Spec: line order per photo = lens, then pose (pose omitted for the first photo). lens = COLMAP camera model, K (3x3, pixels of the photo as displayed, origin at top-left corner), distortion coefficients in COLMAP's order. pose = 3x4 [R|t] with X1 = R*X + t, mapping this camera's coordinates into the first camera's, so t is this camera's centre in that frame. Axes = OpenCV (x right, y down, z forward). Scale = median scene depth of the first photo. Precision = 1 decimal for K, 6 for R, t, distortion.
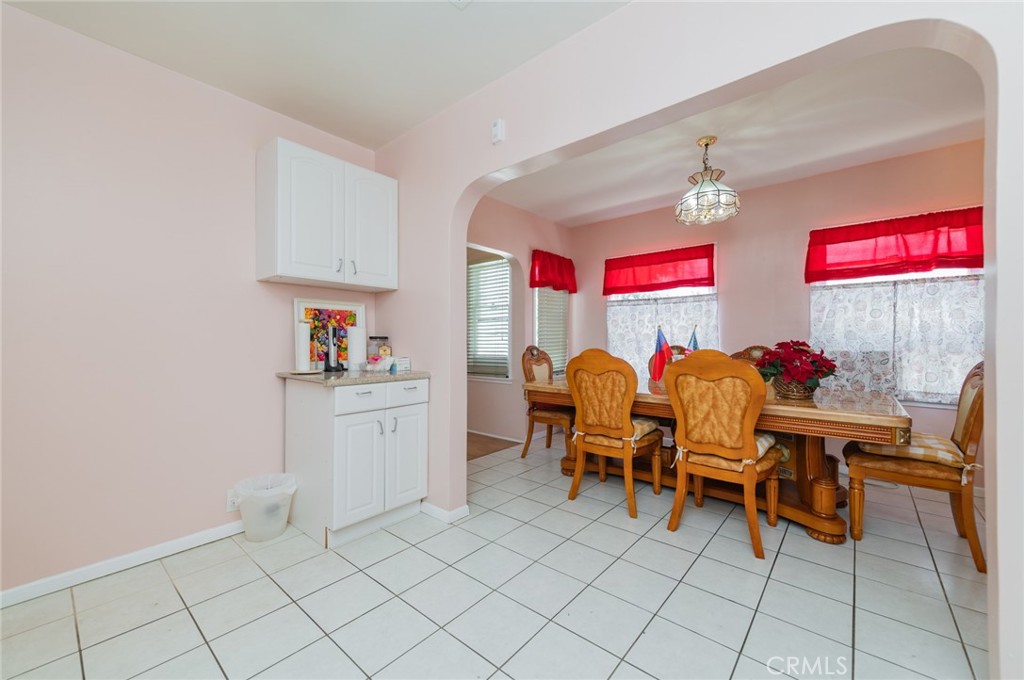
lens RADIAL K [[407.6, 0, 512.7], [0, 407.6, 340.3], [0, 0, 1]] dist [0.010431, -0.001957]
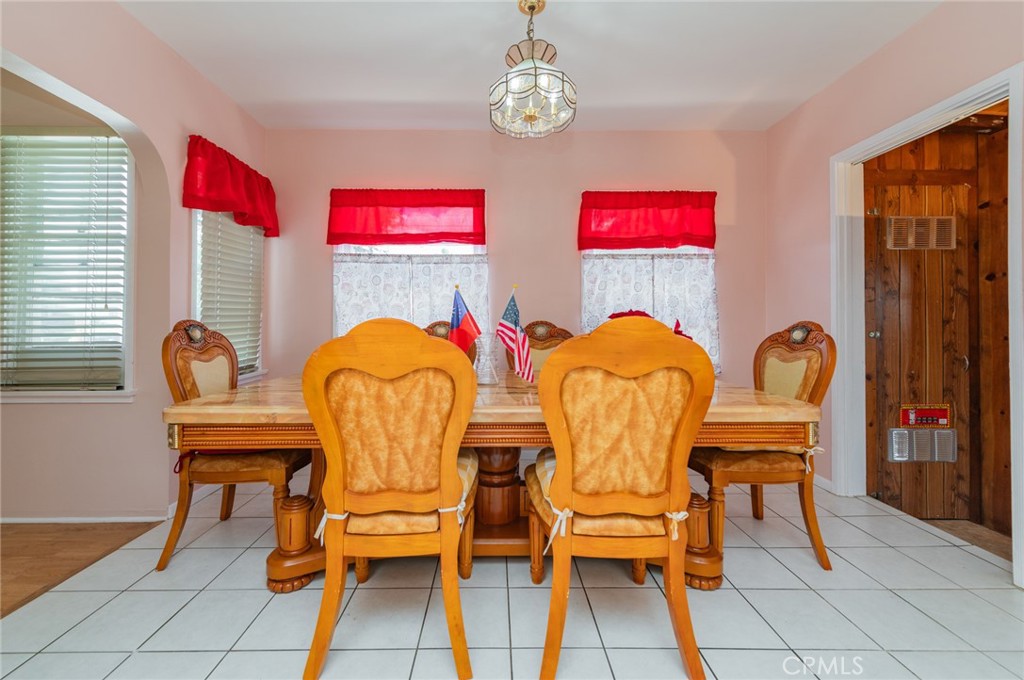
lens RADIAL K [[407.6, 0, 496.0], [0, 407.6, 318.9], [0, 0, 1]] dist [0.010431, -0.001957]
pose [[0.758222, 0.008343, 0.651943, 0.008260], [-0.000715, 0.999928, -0.011965, 0.020318], [-0.651996, 0.008606, 0.758174, 0.477068]]
